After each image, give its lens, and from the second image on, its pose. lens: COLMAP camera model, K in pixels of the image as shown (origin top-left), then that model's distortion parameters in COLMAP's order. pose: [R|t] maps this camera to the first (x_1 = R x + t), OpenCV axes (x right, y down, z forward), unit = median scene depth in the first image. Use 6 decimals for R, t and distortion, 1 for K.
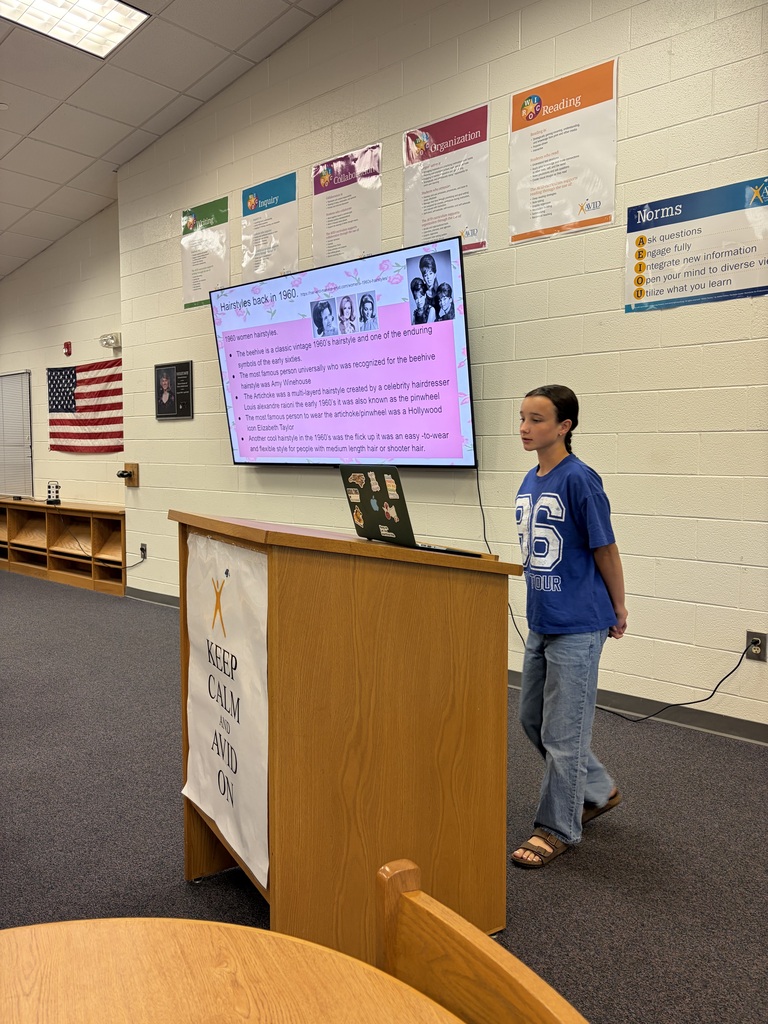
lens RADIAL K [[766.9, 0, 380.9], [0, 766.9, 512.1], [0, 0, 1]] dist [0.039245, -0.032553]
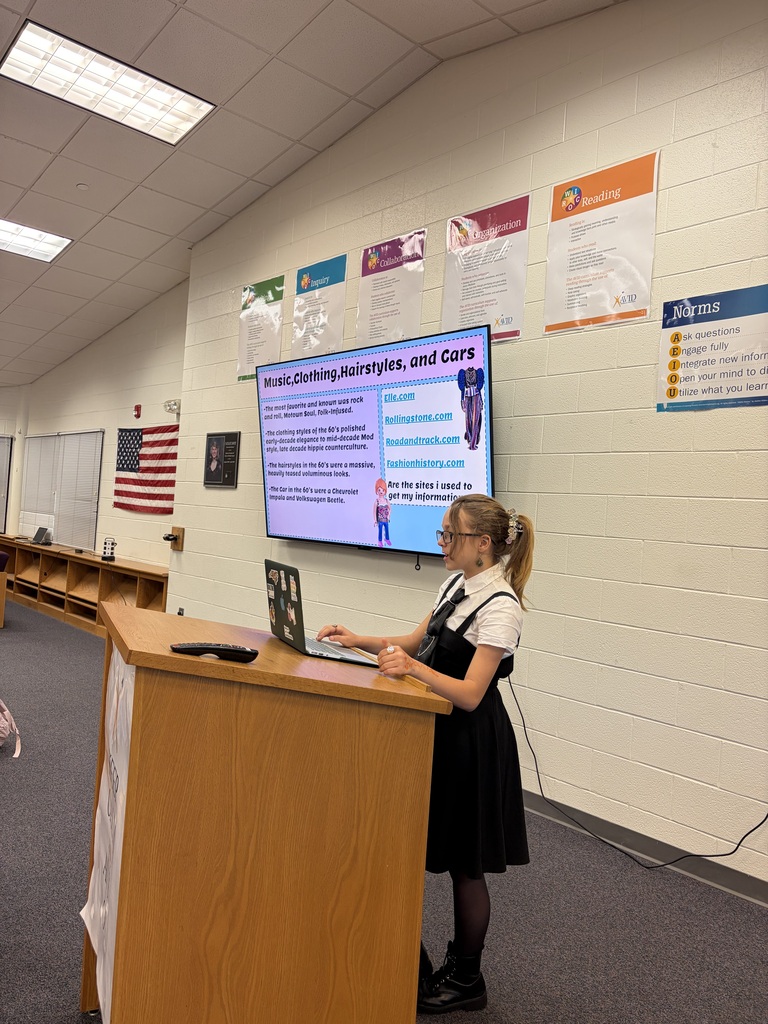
lens RADIAL K [[766.9, 0, 381.6], [0, 766.9, 512.6], [0, 0, 1]] dist [0.039245, -0.032553]
pose [[0.990825, 0.065530, -0.118205, 0.105851], [-0.075345, 0.993897, -0.080569, -0.037697], [0.112204, 0.088736, 0.989715, 0.053665]]
